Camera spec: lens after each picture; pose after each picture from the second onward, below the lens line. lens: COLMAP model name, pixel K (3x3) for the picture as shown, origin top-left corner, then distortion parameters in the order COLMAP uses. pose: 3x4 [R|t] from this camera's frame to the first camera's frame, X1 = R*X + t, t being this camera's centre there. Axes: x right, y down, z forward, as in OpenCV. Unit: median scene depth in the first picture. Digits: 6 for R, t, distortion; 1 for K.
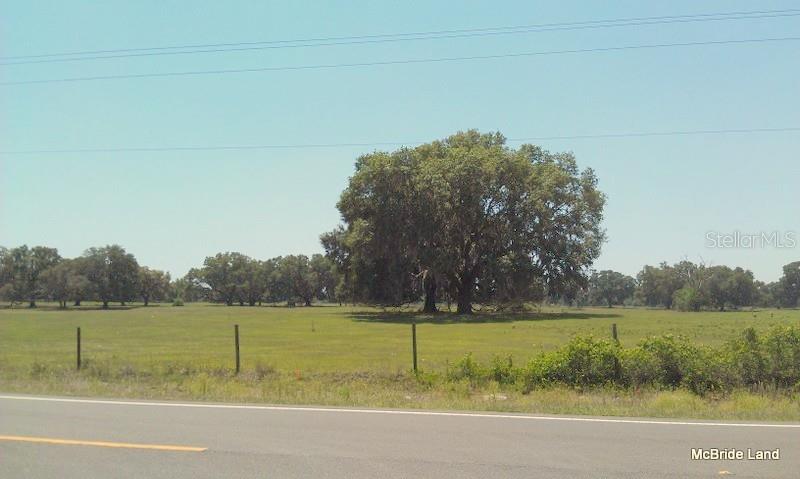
lens RADIAL K [[807.0, 0, 402.8], [0, 807.0, 231.1], [0, 0, 1]] dist [0.101107, -0.398629]
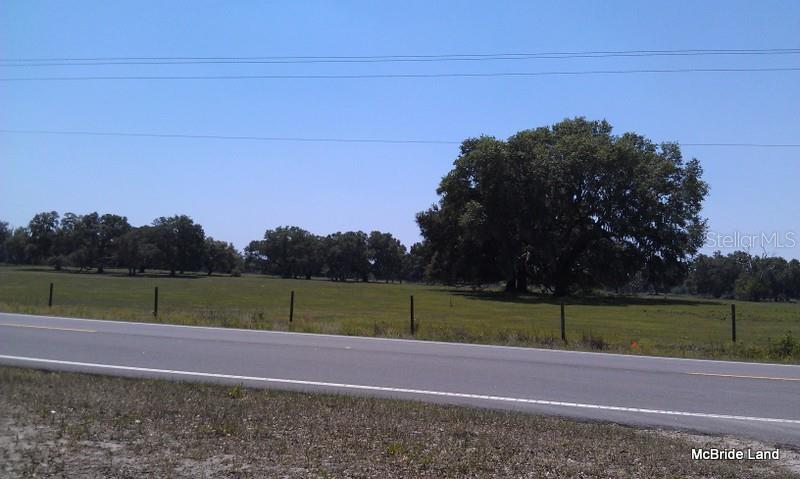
lens RADIAL K [[807.0, 0, 402.8], [0, 807.0, 231.1], [0, 0, 1]] dist [0.101107, -0.398629]
pose [[0.998670, 0.035820, -0.037091, -0.038641], [-0.034818, 0.999020, 0.027326, -0.000680], [0.038034, -0.025998, 0.998938, -0.015446]]
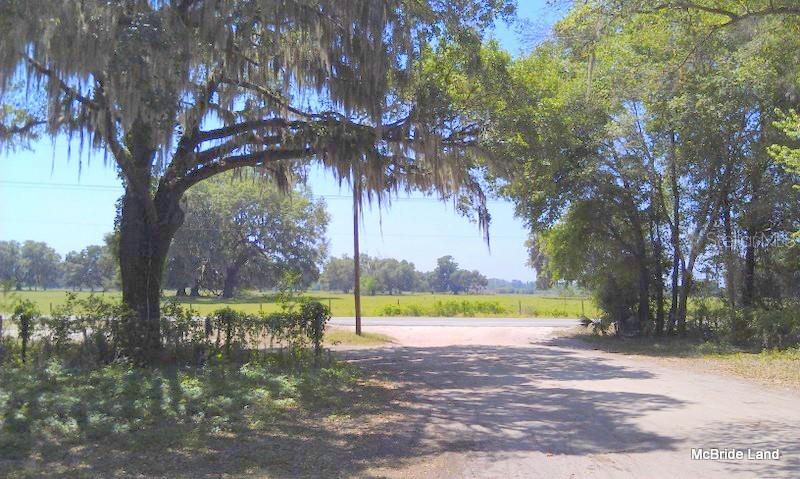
lens RADIAL K [[807.0, 0, 402.8], [0, 807.0, 231.1], [0, 0, 1]] dist [0.101107, -0.398629]
pose [[0.921136, 0.031385, 0.387974, -0.078102], [-0.038793, 0.999184, 0.011276, -0.015207], [-0.387304, -0.025437, 0.921601, -0.153970]]
